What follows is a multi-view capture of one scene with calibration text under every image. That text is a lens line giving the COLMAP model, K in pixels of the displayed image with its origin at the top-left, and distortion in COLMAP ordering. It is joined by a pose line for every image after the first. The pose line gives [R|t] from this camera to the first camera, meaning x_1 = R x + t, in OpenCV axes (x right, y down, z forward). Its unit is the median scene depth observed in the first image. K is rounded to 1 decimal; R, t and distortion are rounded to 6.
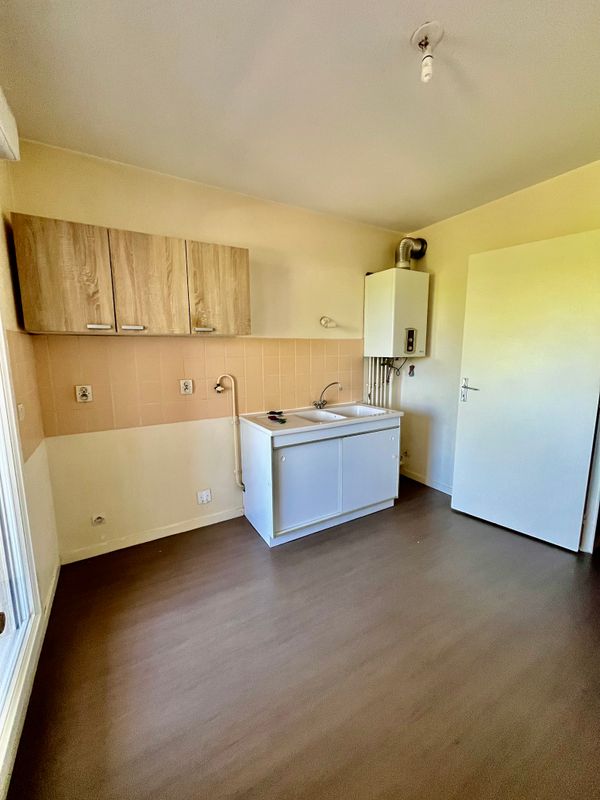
lens RADIAL K [[323.5, 0, 297.7], [0, 323.5, 399.3], [0, 0, 1]] dist [0.000952, 0.000020]
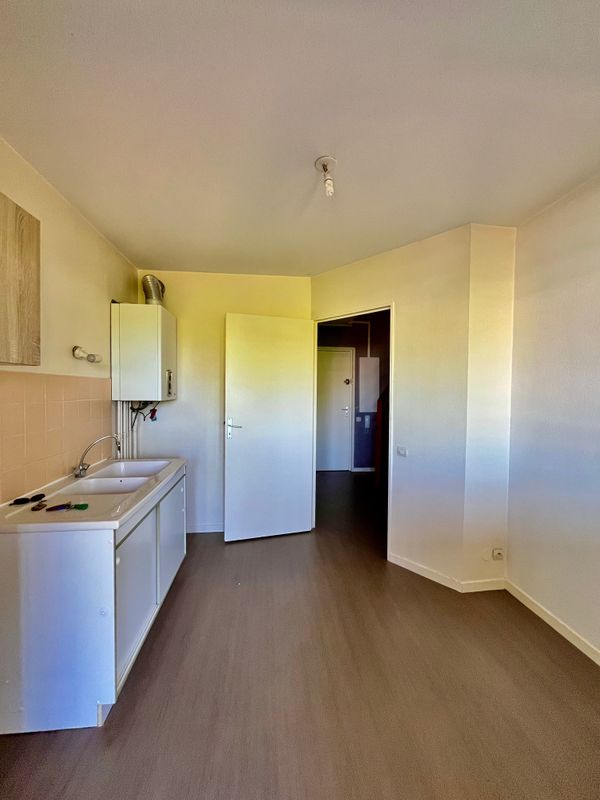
lens RADIAL K [[323.5, 0, 297.4], [0, 323.5, 400.0], [0, 0, 1]] dist [0.000952, 0.000020]
pose [[0.409973, -0.012954, 0.912006, -0.368510], [0.126708, 0.991013, -0.042883, -0.044007], [-0.903254, 0.133139, 0.407930, 0.282923]]
